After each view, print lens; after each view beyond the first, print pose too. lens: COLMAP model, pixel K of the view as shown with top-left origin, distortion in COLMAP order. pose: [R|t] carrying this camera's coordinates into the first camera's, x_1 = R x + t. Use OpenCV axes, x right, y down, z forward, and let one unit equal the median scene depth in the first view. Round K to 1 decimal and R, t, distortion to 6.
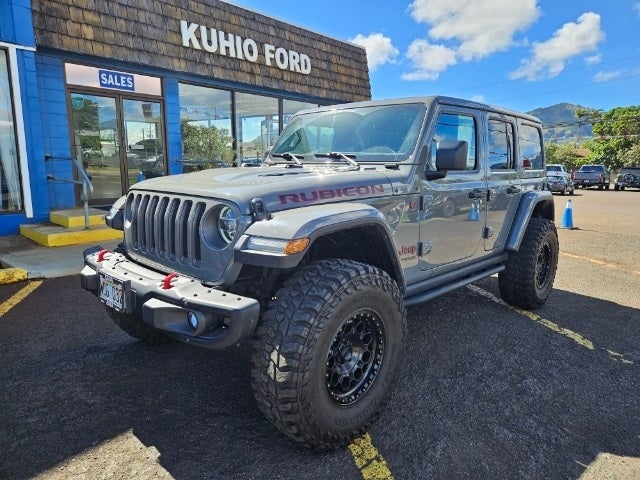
lens RADIAL K [[460.9, 0, 336.5], [0, 460.9, 235.5], [0, 0, 1]] dist [0.057918, -0.034244]
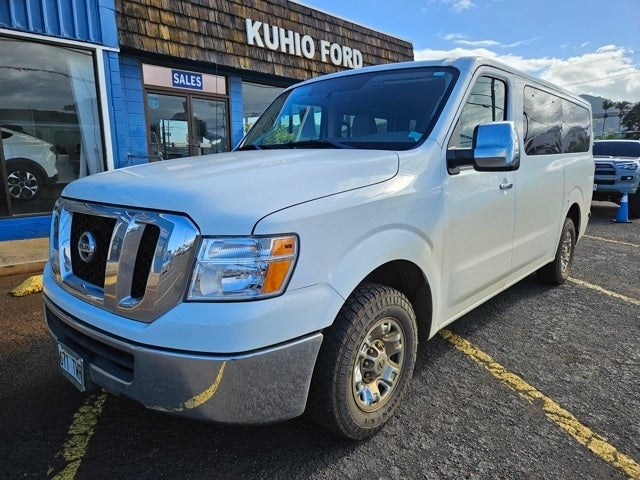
lens RADIAL K [[464.0, 0, 331.2], [0, 464.0, 251.4], [0, 0, 1]] dist [0.035436, -0.029367]
pose [[0.999734, 0.000007, -0.023076, -0.119394], [0.000973, 0.999098, 0.042456, -0.000739], [0.023056, -0.042467, 0.998832, -0.022373]]
